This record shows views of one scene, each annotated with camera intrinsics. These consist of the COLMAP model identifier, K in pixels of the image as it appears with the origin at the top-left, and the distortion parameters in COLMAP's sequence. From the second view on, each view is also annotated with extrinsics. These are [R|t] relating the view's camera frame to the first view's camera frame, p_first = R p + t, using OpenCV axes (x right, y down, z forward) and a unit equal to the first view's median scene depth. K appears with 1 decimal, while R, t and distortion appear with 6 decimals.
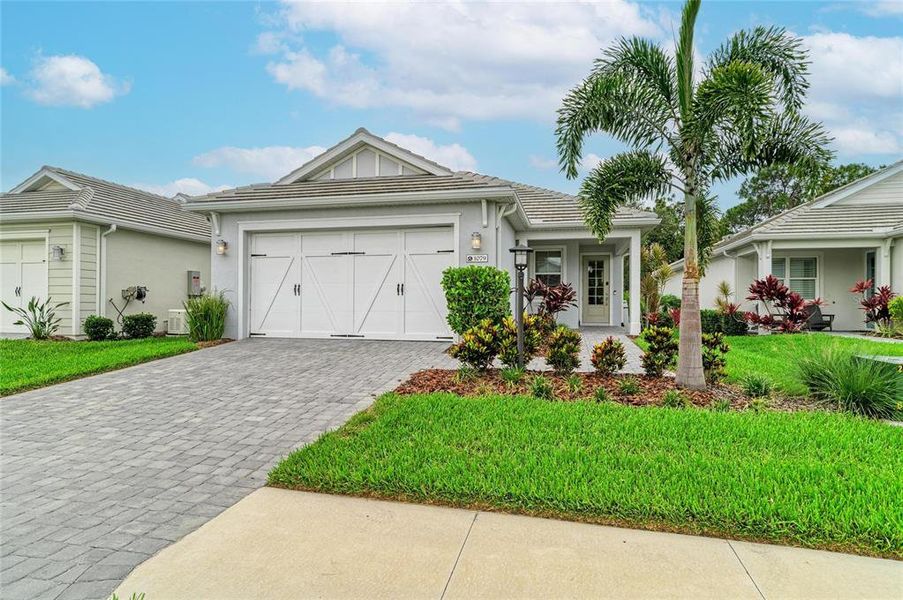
lens RADIAL K [[490.1, 0, 452.4], [0, 490.1, 300.0], [0, 0, 1]] dist [0.002437, 0.001367]
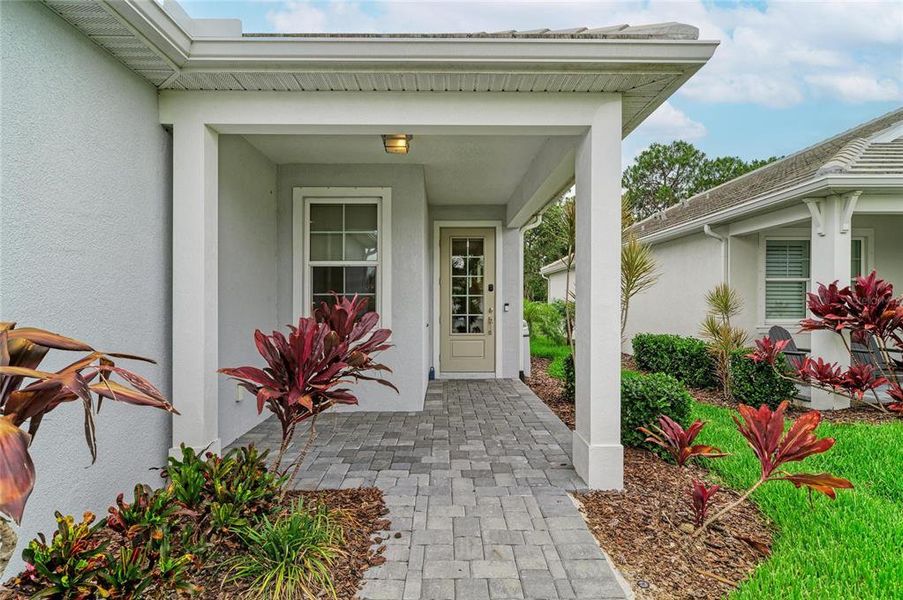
lens RADIAL K [[490.1, 0, 450.5], [0, 490.1, 302.4], [0, 0, 1]] dist [0.002437, 0.001367]
pose [[0.969824, -0.006891, 0.243709, 0.260110], [0.003988, 0.999915, 0.012404, -0.040830], [-0.243773, -0.011058, 0.969769, 0.878622]]
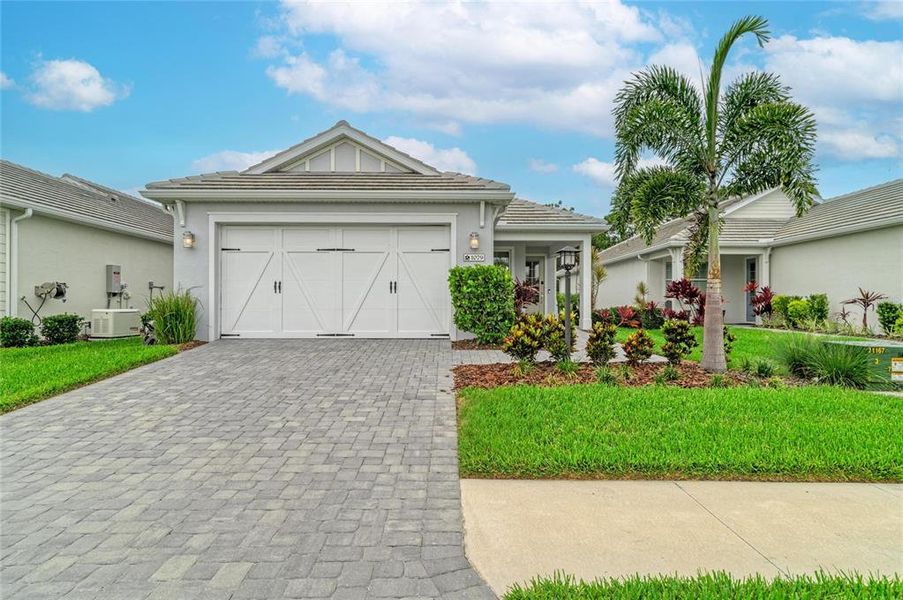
lens RADIAL K [[490.1, 0, 451.5], [0, 490.1, 302.1], [0, 0, 1]] dist [0.002437, 0.001367]
pose [[0.970693, -0.002393, 0.240310, -0.215497], [0.000699, 0.999974, 0.007136, 0.001389], [-0.240321, -0.006759, 0.970670, 0.004553]]
